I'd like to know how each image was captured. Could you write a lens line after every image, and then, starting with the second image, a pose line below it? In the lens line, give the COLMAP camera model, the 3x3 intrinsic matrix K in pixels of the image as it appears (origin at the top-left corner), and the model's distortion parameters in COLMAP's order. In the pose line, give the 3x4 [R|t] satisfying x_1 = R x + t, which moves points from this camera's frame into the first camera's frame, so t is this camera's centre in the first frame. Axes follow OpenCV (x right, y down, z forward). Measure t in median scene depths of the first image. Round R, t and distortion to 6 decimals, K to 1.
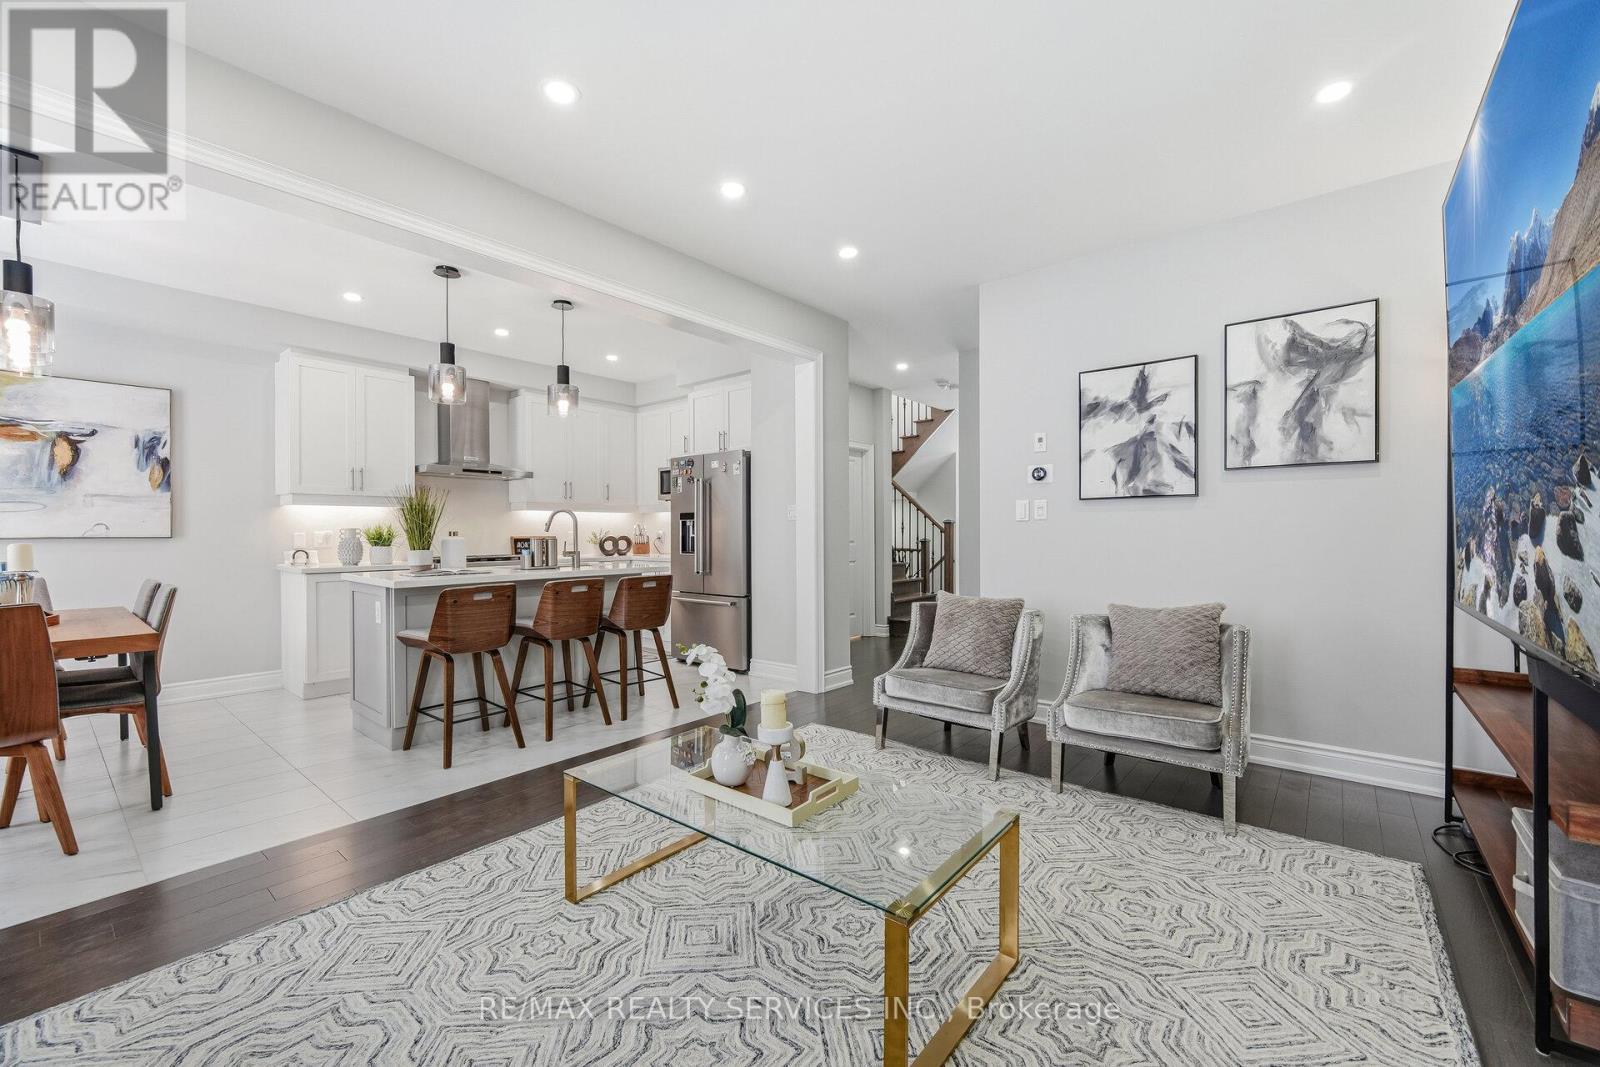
lens RADIAL K [[654.5, 0, 787.9], [0, 654.5, 528.2], [0, 0, 1]] dist [0.000220, -0.001143]
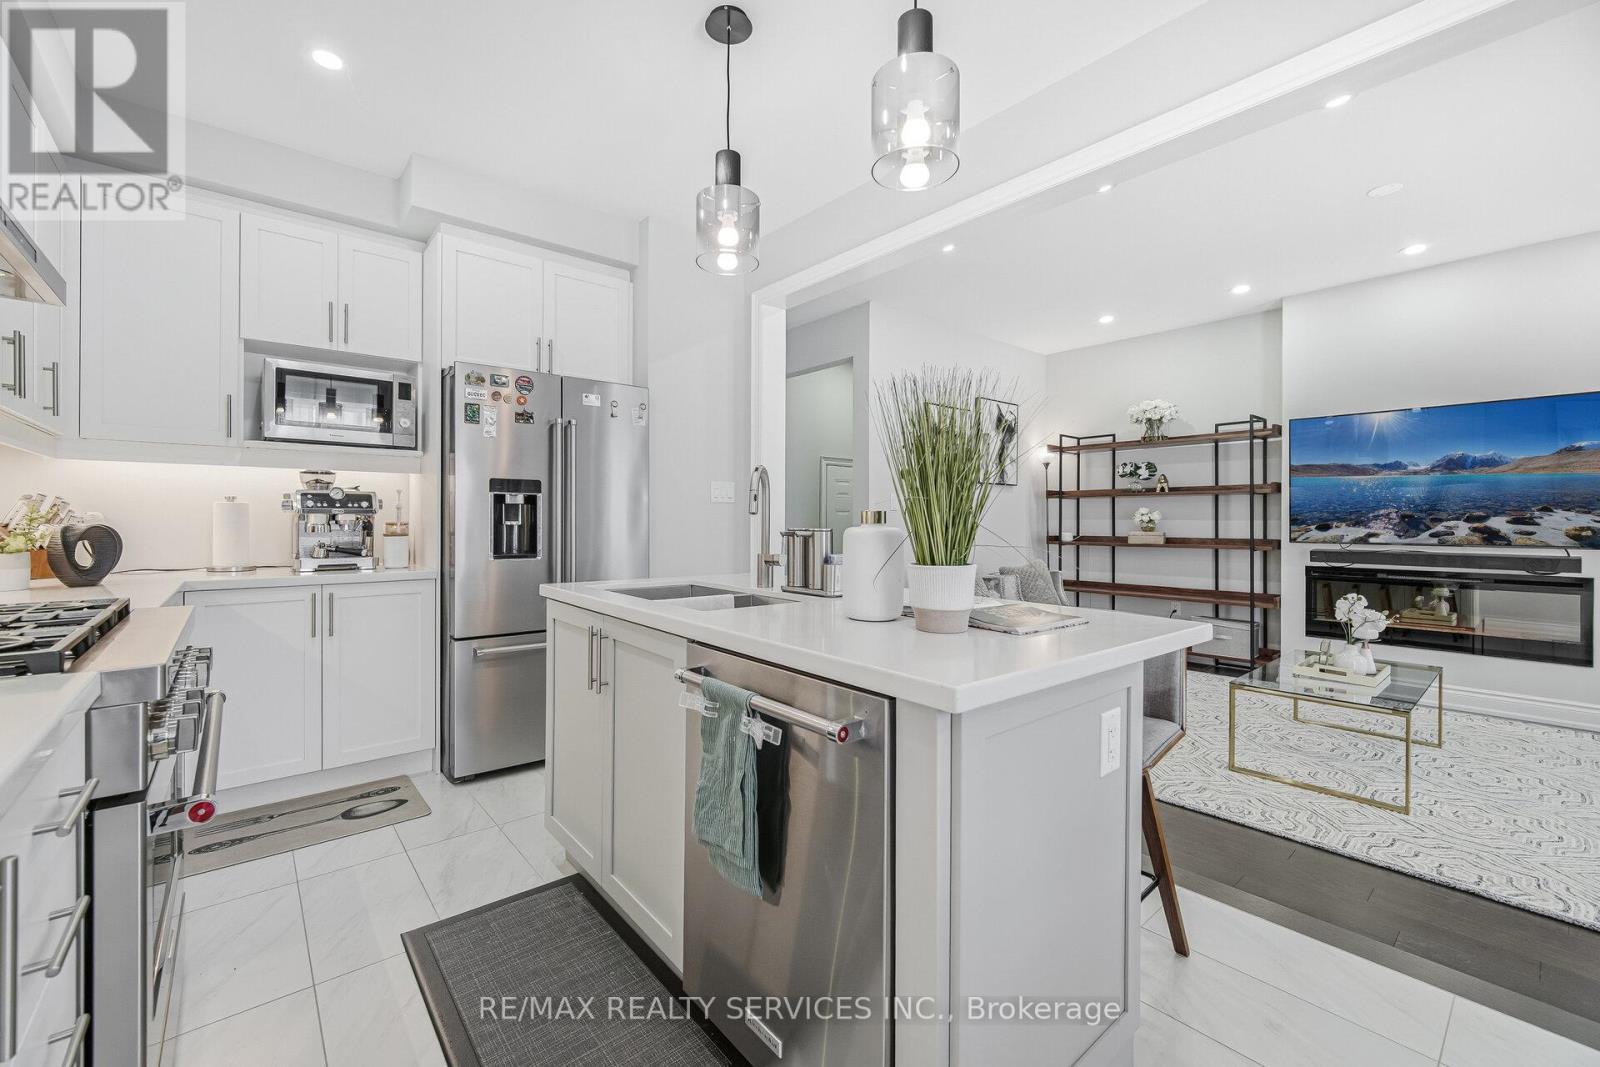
lens RADIAL K [[654.5, 0, 798.1], [0, 654.5, 520.4], [0, 0, 1]] dist [0.000220, -0.001143]
pose [[0.157762, 0.003129, 0.987472, -1.000602], [-0.008549, 0.999962, -0.001803, 0.013447], [-0.987440, -0.008157, 0.157783, 1.119973]]
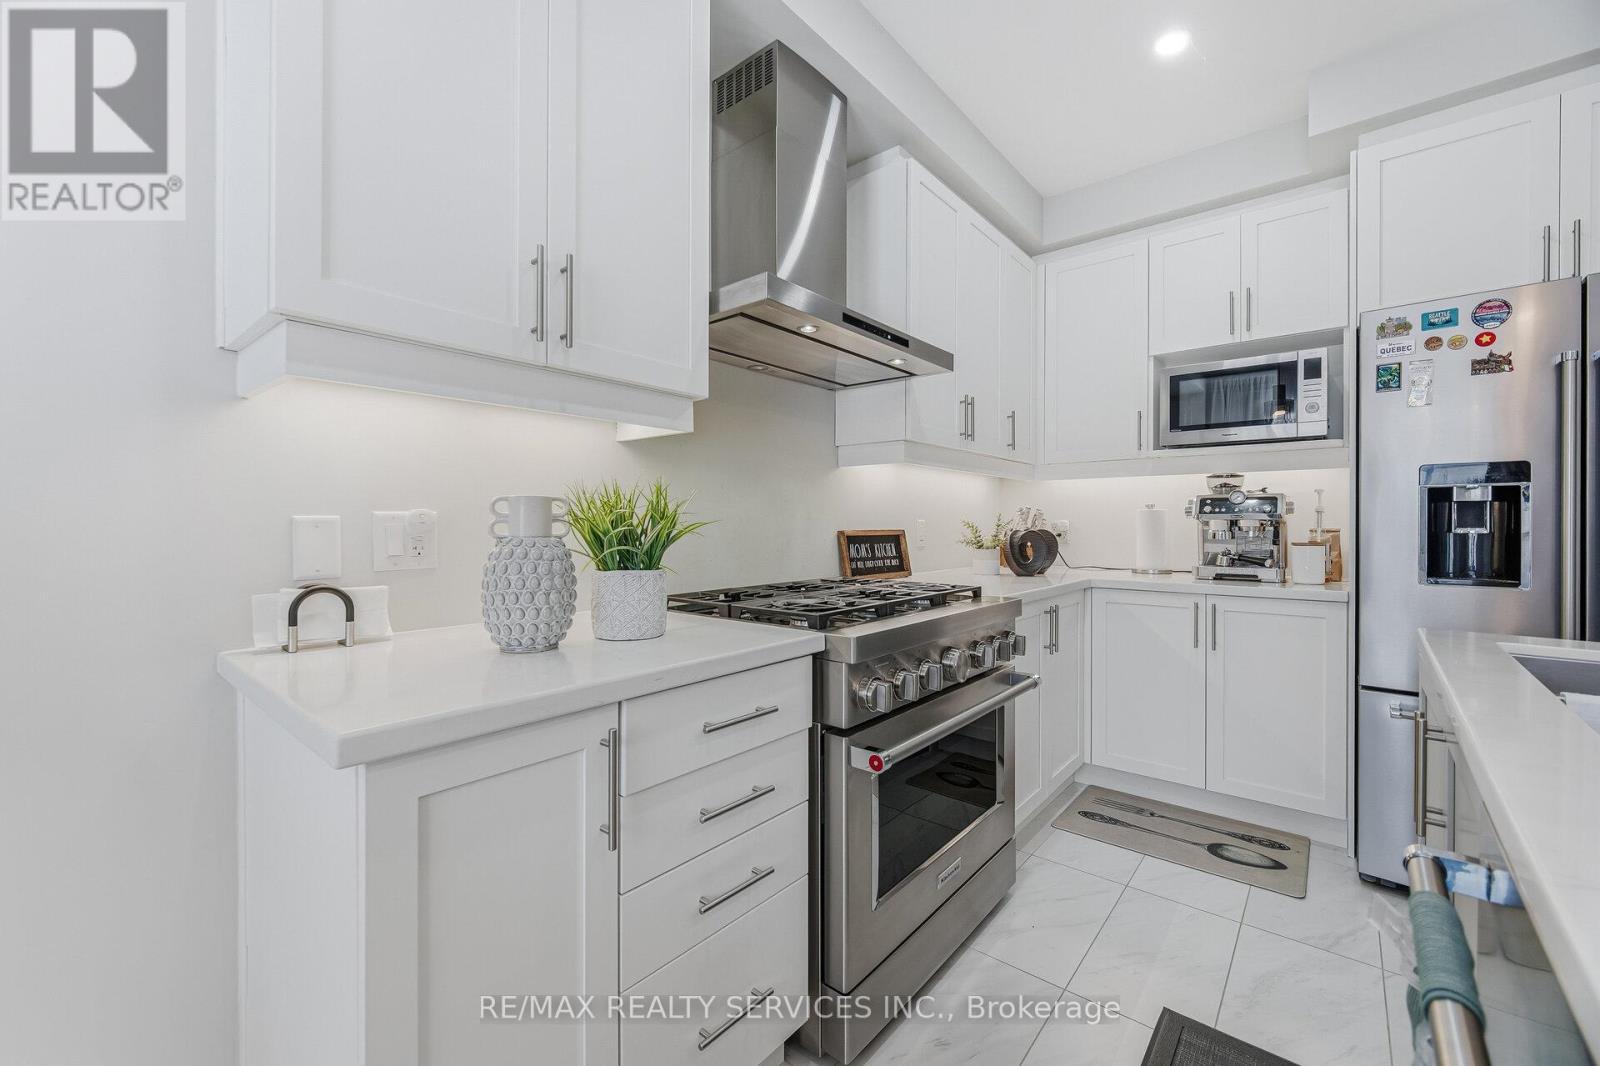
lens RADIAL K [[654.5, 0, 798.2], [0, 654.5, 526.1], [0, 0, 1]] dist [0.000220, -0.001143]
pose [[0.999991, 0.002987, 0.002958, -0.803946], [-0.003010, 0.999963, 0.008018, 0.012018], [-0.002934, -0.008027, 0.999963, 1.069860]]
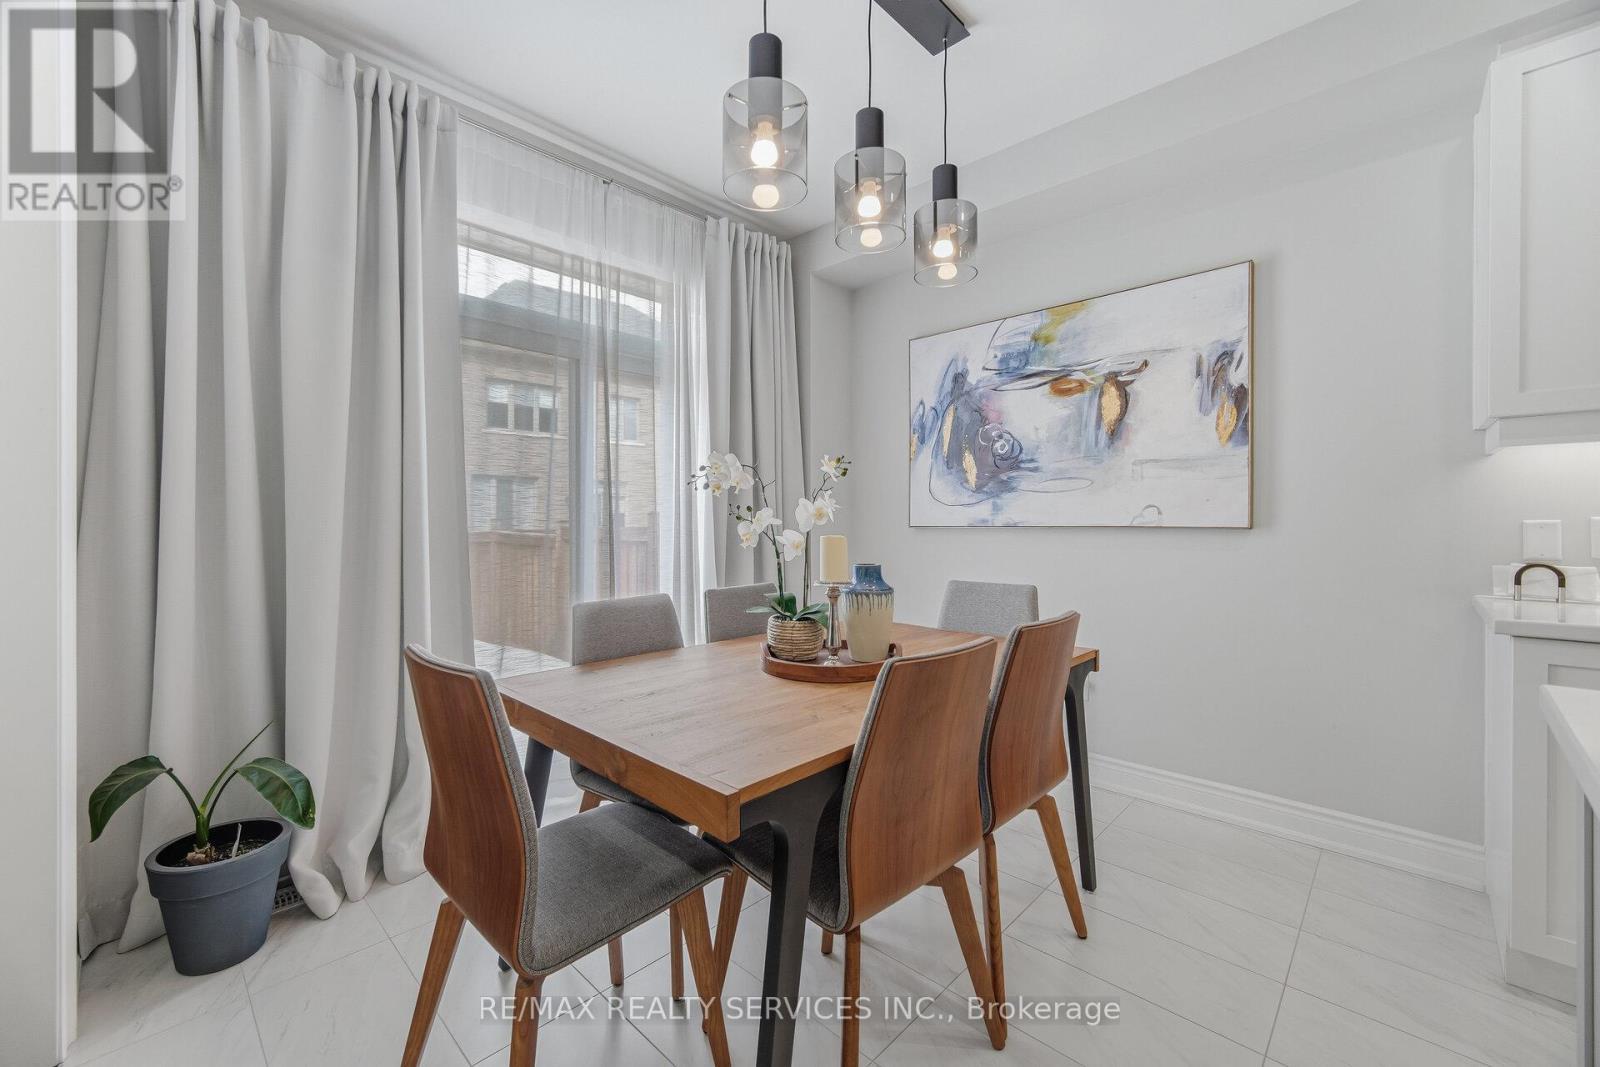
lens RADIAL K [[648.7, 0, 784.8], [0, 648.7, 525.9], [0, 0, 1]] dist [-0.003119, -0.000182]
pose [[-0.066752, 0.008233, -0.997736, -0.468112], [0.003994, 0.999960, 0.007984, 0.007885], [0.997762, -0.003452, -0.066782, 0.812792]]
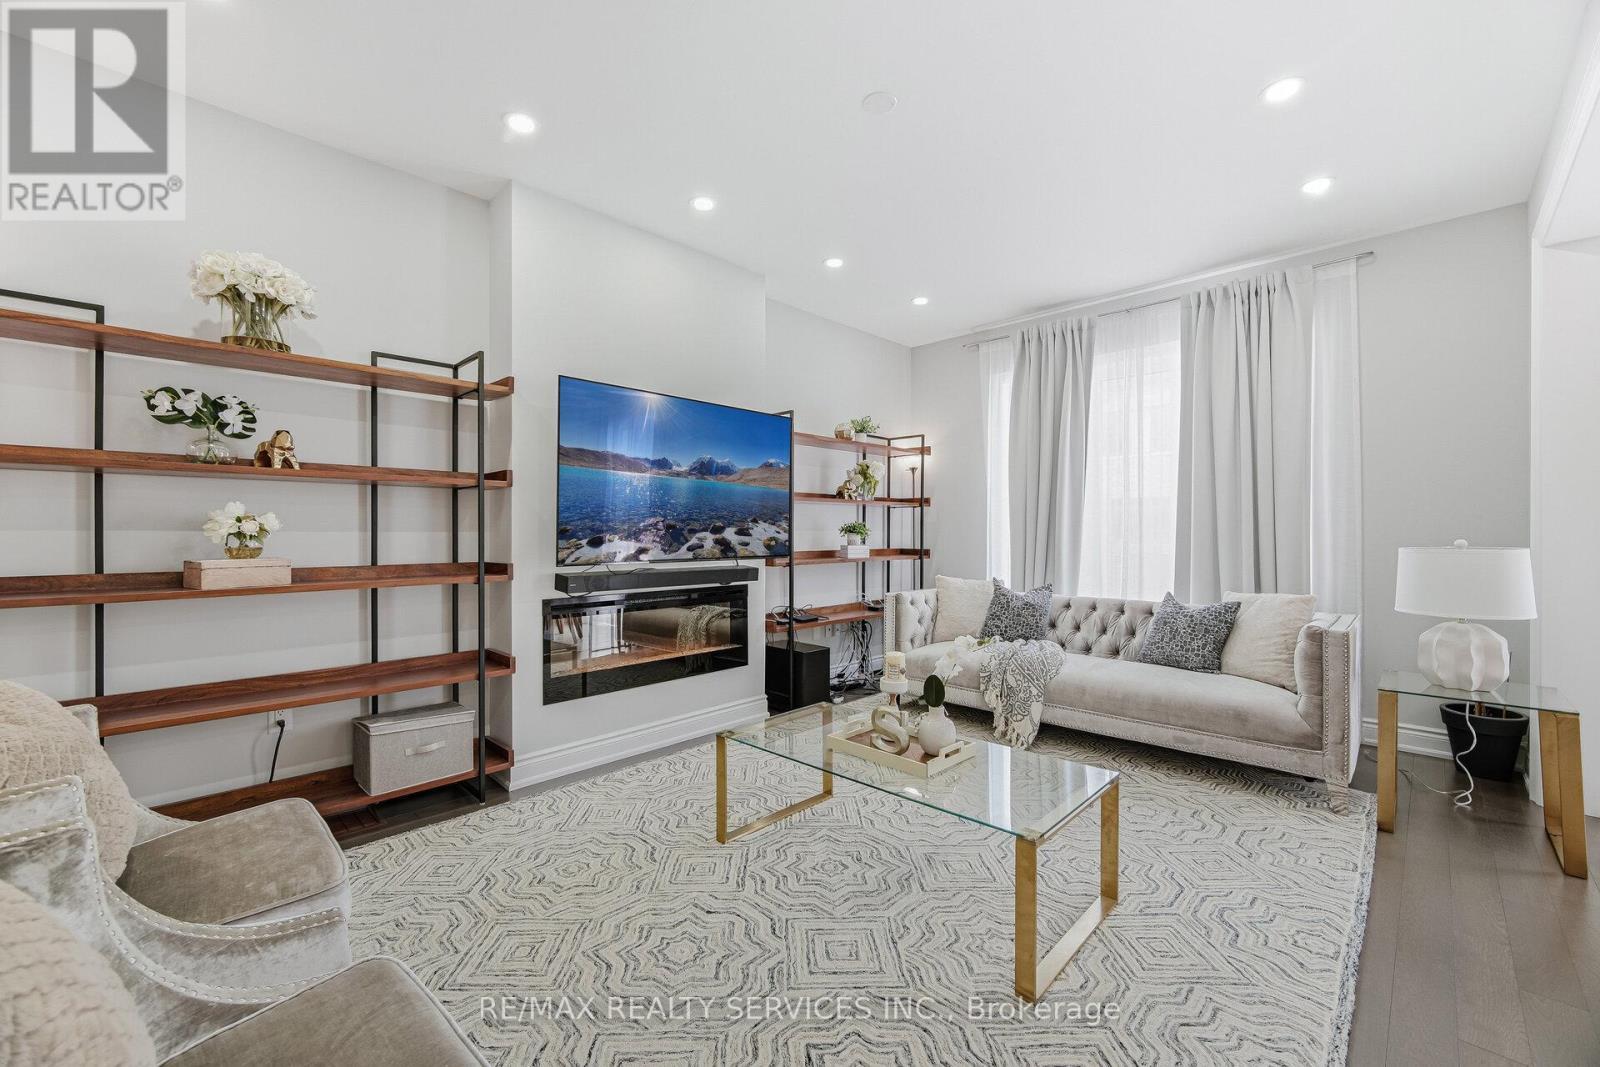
lens RADIAL K [[654.5, 0, 798.3], [0, 654.5, 525.6], [0, 0, 1]] dist [0.000220, -0.001143]
pose [[-0.997180, 0.002907, 0.074995, 0.036339], [0.001879, 0.999903, -0.013781, 0.006923], [-0.075028, -0.013601, -0.997089, 1.166267]]
